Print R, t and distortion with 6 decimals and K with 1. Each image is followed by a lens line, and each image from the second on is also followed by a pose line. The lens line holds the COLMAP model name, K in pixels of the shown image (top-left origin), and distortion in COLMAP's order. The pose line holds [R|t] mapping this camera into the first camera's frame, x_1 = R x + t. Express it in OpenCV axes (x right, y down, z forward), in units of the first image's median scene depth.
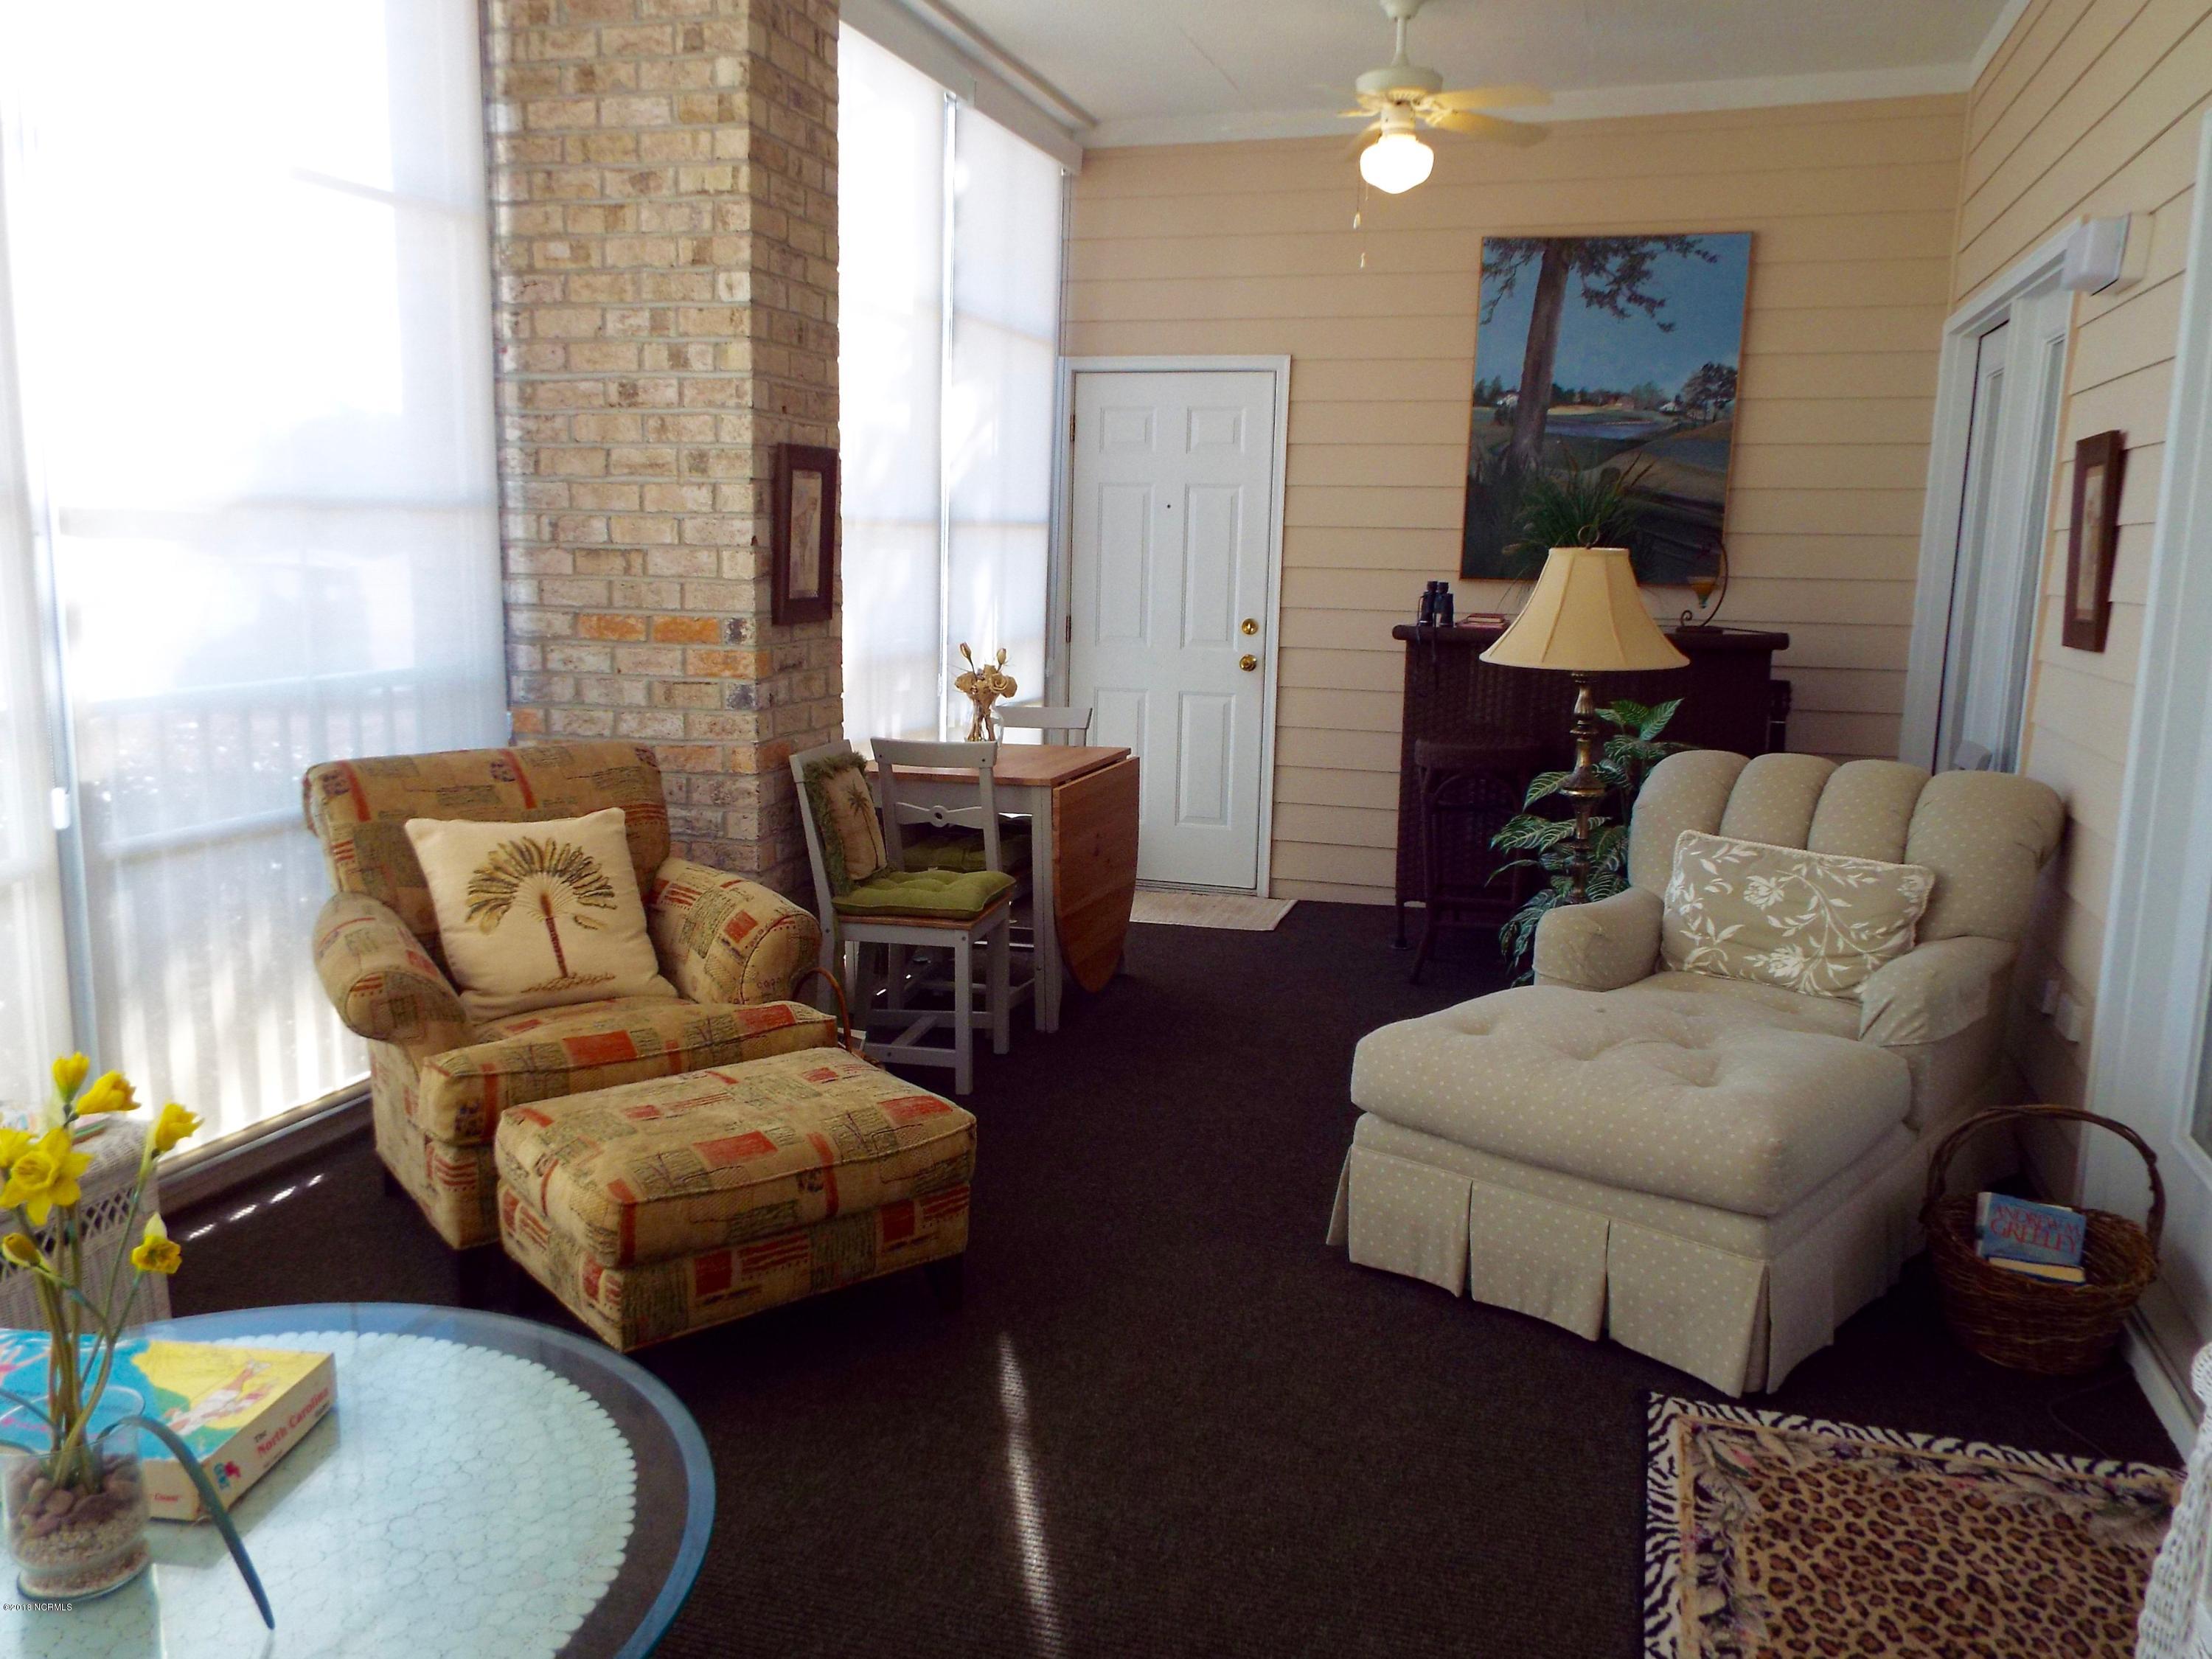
lens RADIAL K [[1634.4, 0, 1106.0], [0, 1634.4, 829.5], [0, 0, 1]] dist [-0.011018, 0.000086]
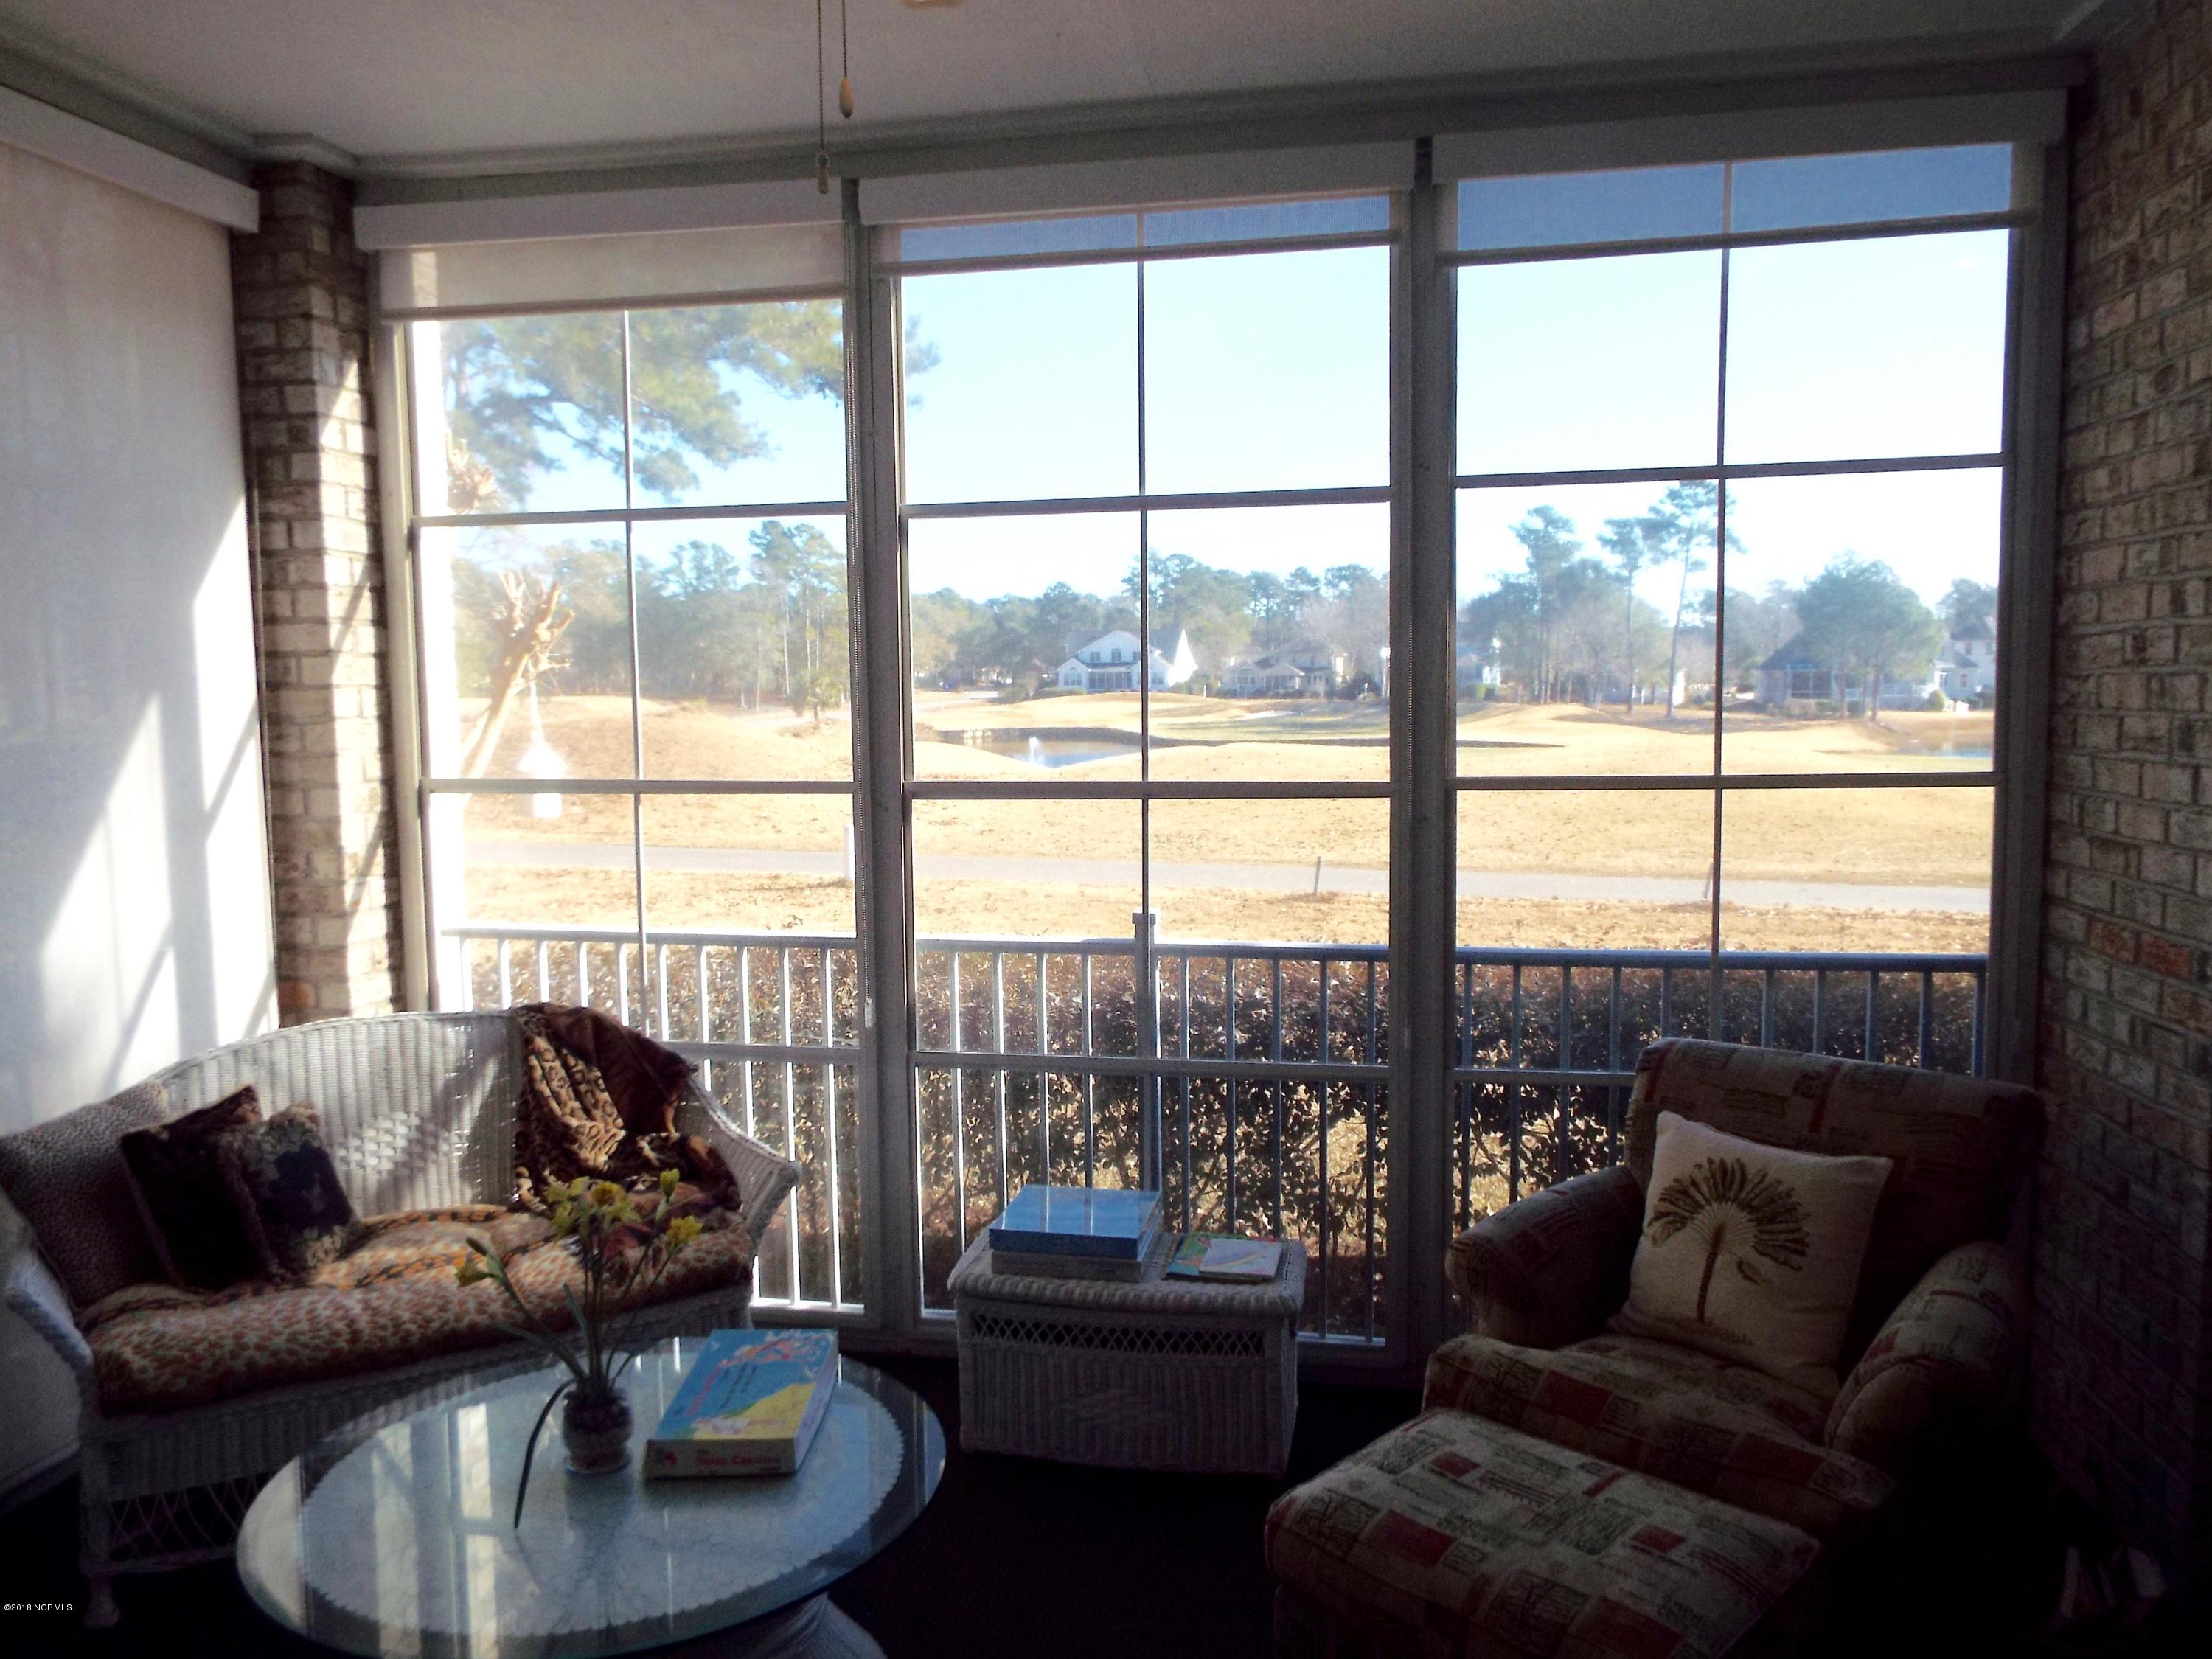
lens RADIAL K [[1622.2, 0, 1106.0], [0, 1622.2, 829.5], [0, 0, 1]] dist [0.004088, 0.006819]
pose [[0.152104, 0.061628, -0.986441, 0.404401], [-0.165796, 0.985503, 0.036004, -0.129142], [0.974359, 0.158072, 0.160117, 0.413143]]
